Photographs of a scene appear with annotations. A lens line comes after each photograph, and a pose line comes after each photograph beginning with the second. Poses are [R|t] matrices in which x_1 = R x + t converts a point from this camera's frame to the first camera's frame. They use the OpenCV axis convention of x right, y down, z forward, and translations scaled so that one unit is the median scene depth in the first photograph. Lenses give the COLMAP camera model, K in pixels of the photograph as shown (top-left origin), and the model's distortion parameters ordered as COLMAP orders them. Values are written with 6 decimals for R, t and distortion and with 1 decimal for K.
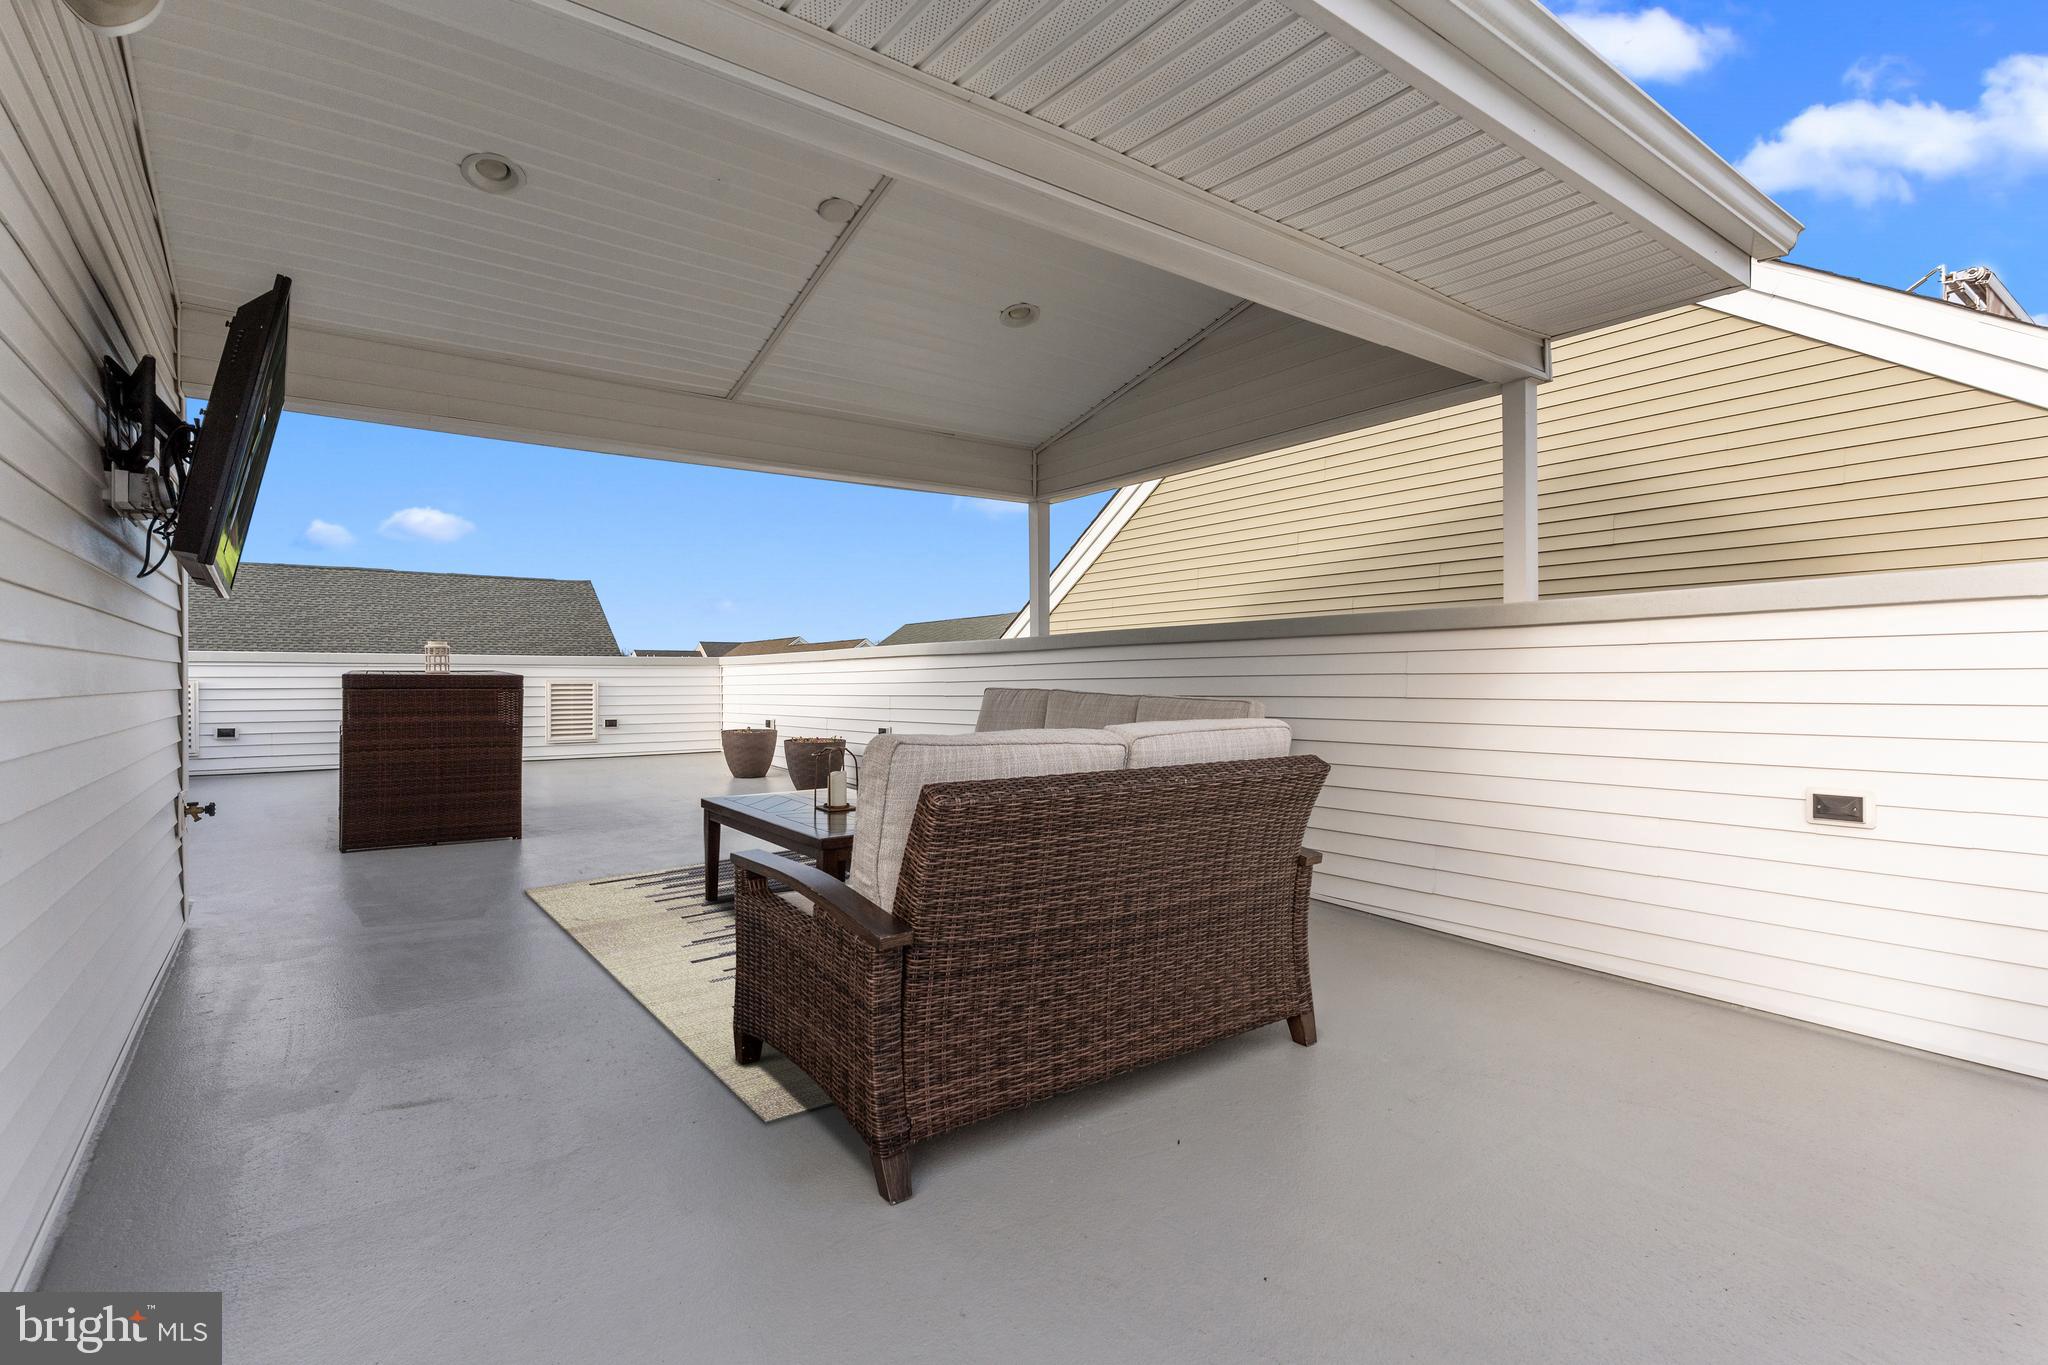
lens RADIAL K [[974.1, 0, 1013.7], [0, 974.1, 676.7], [0, 0, 1]] dist [0.001287, 0.000161]
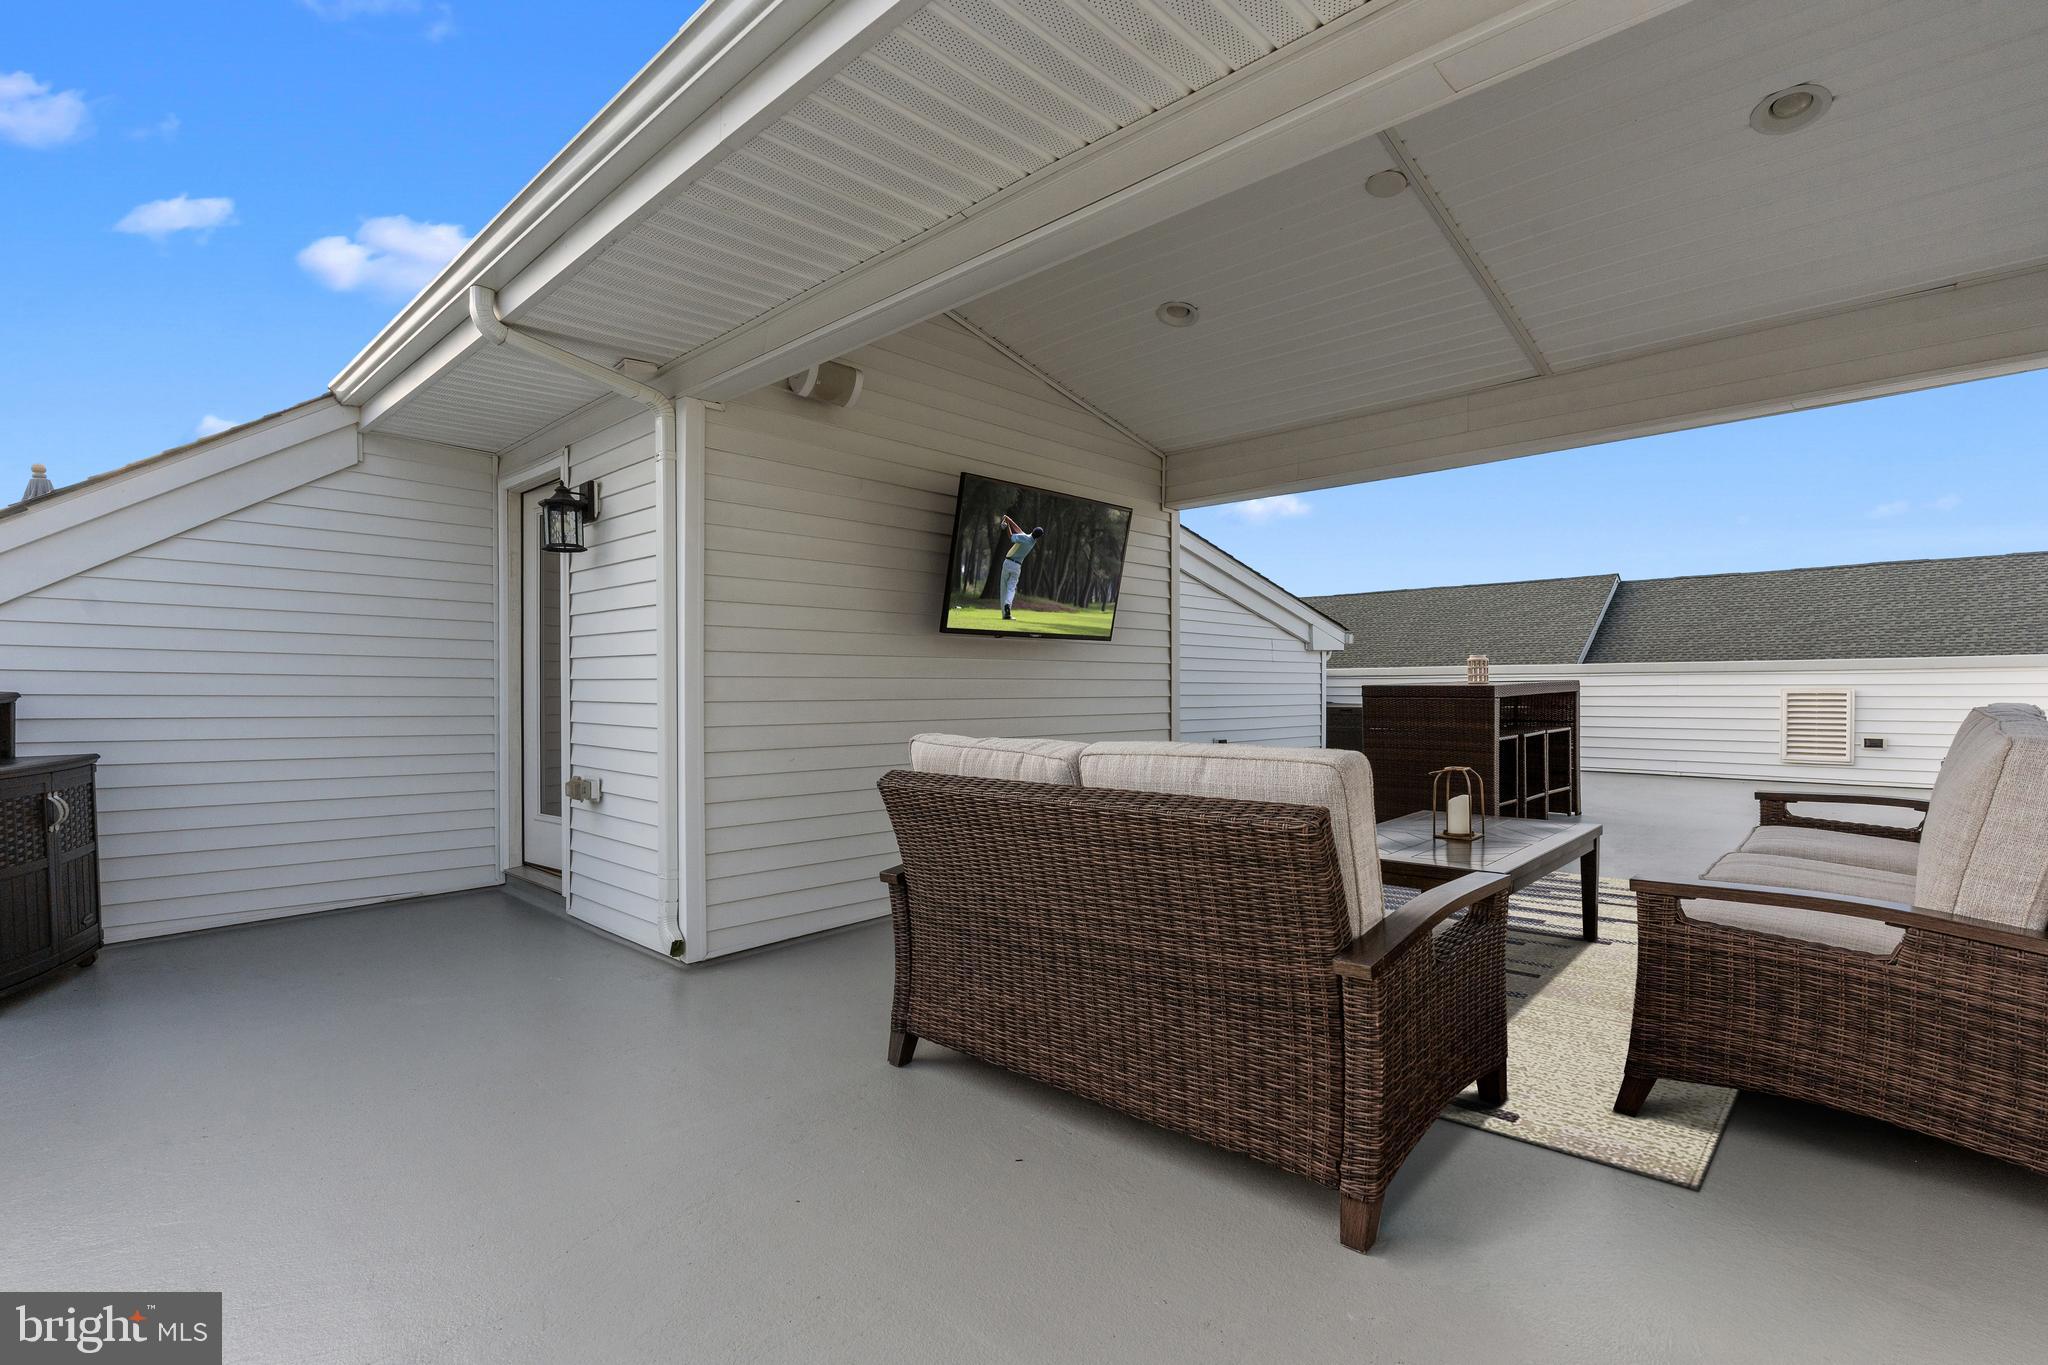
lens RADIAL K [[974.1, 0, 1013.7], [0, 974.1, 692.7], [0, 0, 1]] dist [0.001287, 0.000161]
pose [[0.156025, 0.002849, -0.987749, 0.418607], [0.006310, 0.999973, 0.003881, -0.000760], [0.987733, -0.006839, 0.156003, 0.308780]]
